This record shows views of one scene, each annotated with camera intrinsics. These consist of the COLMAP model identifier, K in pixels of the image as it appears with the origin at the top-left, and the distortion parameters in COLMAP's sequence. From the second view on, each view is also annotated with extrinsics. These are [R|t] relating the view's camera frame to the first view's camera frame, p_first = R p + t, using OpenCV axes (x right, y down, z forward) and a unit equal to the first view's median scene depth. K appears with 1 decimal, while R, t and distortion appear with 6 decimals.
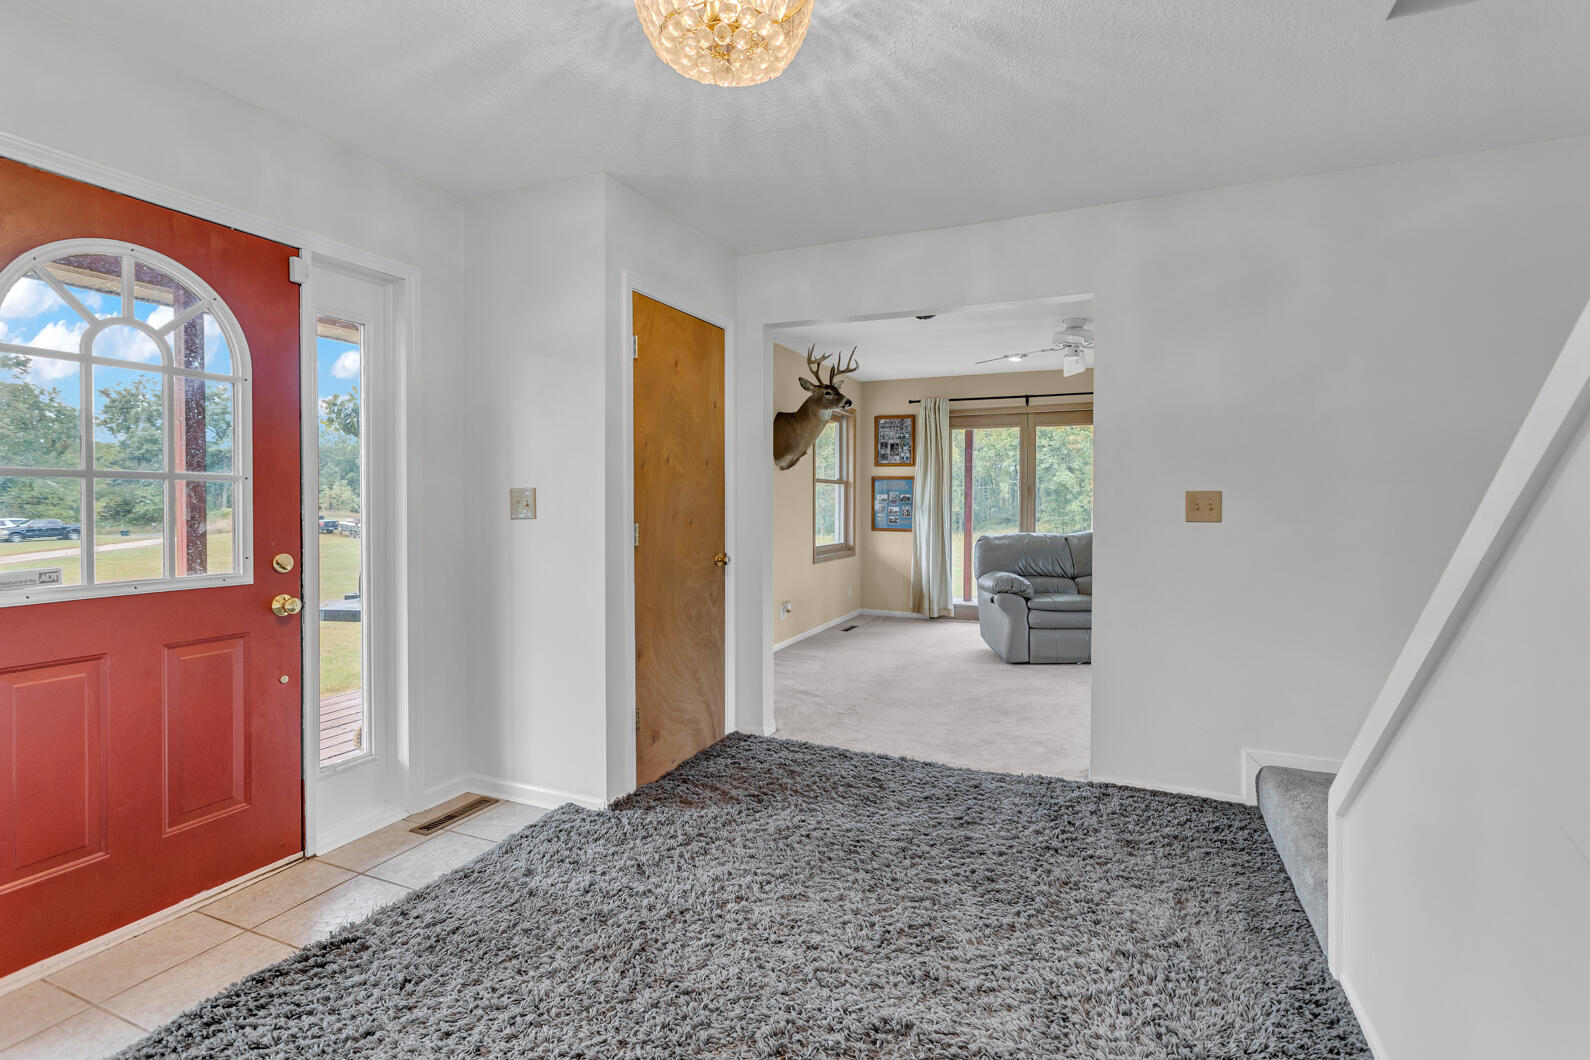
lens RADIAL K [[763.9, 0, 793.8], [0, 763.9, 522.0], [0, 0, 1]] dist [0.004427, -0.000478]
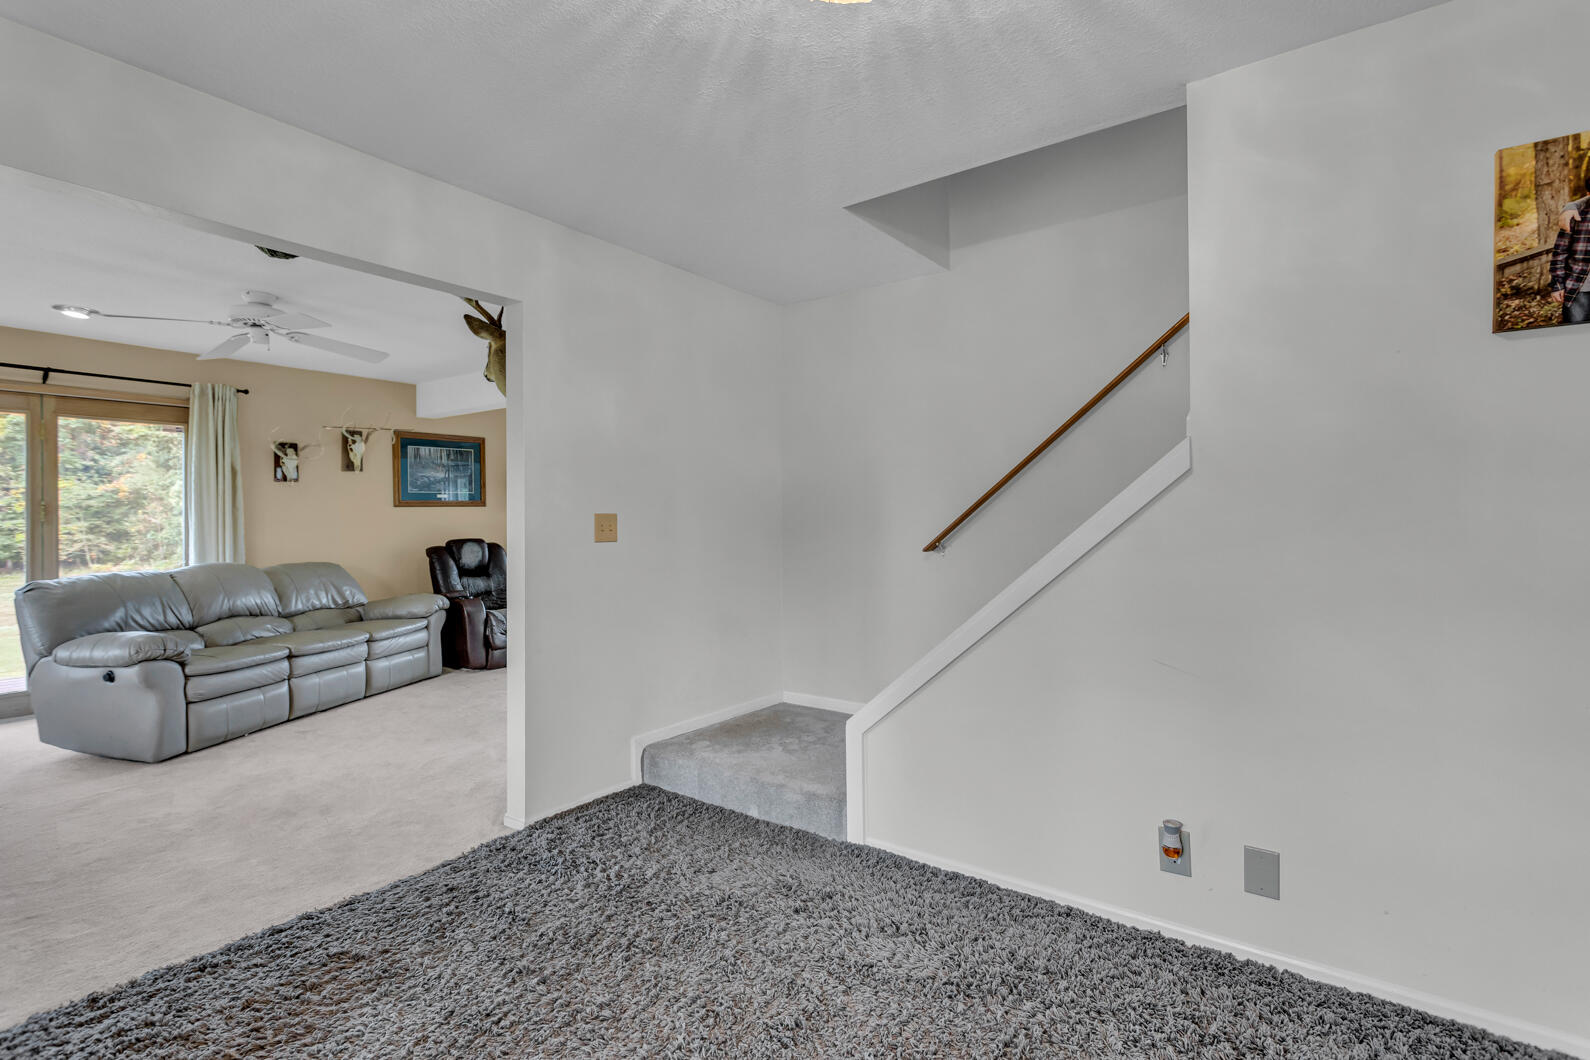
lens RADIAL K [[763.9, 0, 795.6], [0, 763.9, 522.7], [0, 0, 1]] dist [0.004427, -0.000478]
pose [[0.207461, -0.006908, 0.978219, -0.403047], [0.034970, 0.999388, -0.000359, -0.014869], [-0.977618, 0.034283, 0.207575, 0.426815]]
